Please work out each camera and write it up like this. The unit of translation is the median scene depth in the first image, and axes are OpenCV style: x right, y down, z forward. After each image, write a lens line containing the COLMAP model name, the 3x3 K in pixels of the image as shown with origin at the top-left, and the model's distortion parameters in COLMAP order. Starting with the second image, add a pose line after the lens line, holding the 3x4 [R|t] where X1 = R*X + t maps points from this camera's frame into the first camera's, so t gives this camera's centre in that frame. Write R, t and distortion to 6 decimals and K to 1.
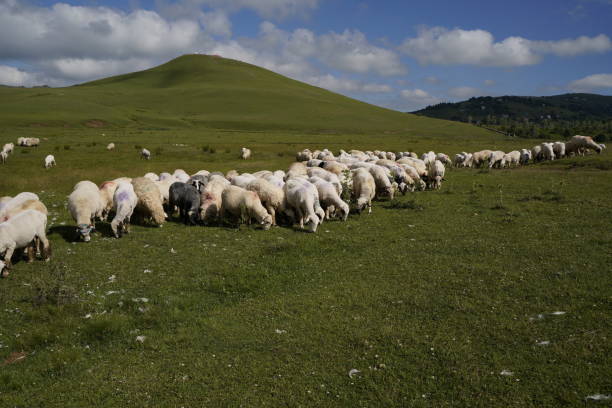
lens RADIAL K [[689.5, 0, 328.3], [0, 689.5, 205.3], [0, 0, 1]] dist [-0.242131, 0.342238]
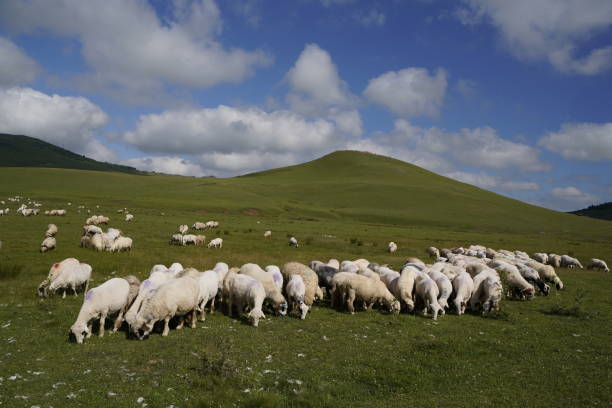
lens RADIAL K [[689.5, 0, 328.3], [0, 689.5, 205.3], [0, 0, 1]] dist [-0.242131, 0.342238]
pose [[0.911136, 0.025511, -0.411315, 0.200679], [-0.082229, 0.989266, -0.120794, -0.007331], [0.403819, 0.143882, 0.903454, 0.038164]]
